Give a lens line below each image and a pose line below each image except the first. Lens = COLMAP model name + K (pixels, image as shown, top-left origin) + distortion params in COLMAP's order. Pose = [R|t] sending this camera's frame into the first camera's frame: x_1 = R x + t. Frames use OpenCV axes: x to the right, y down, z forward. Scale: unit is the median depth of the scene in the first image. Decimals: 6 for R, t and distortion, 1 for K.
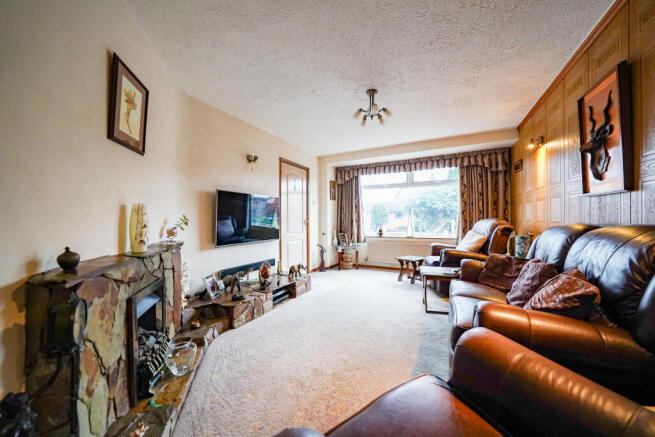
lens RADIAL K [[229.7, 0, 332.1], [0, 229.7, 218.9], [0, 0, 1]] dist [0.001670, 0.000053]
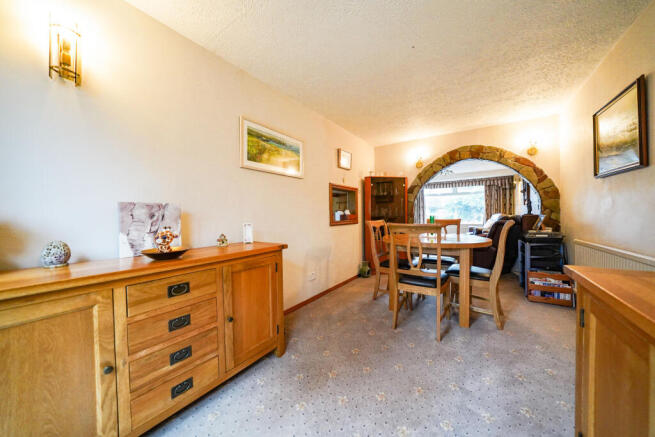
lens RADIAL K [[229.7, 0, 322.2], [0, 229.7, 218.0], [0, 0, 1]] dist [0.001670, 0.000053]
pose [[0.990867, -0.007464, -0.134637, -0.515760], [0.009633, 0.999834, 0.015466, -0.002241], [0.134499, -0.016622, 0.990774, -1.058261]]
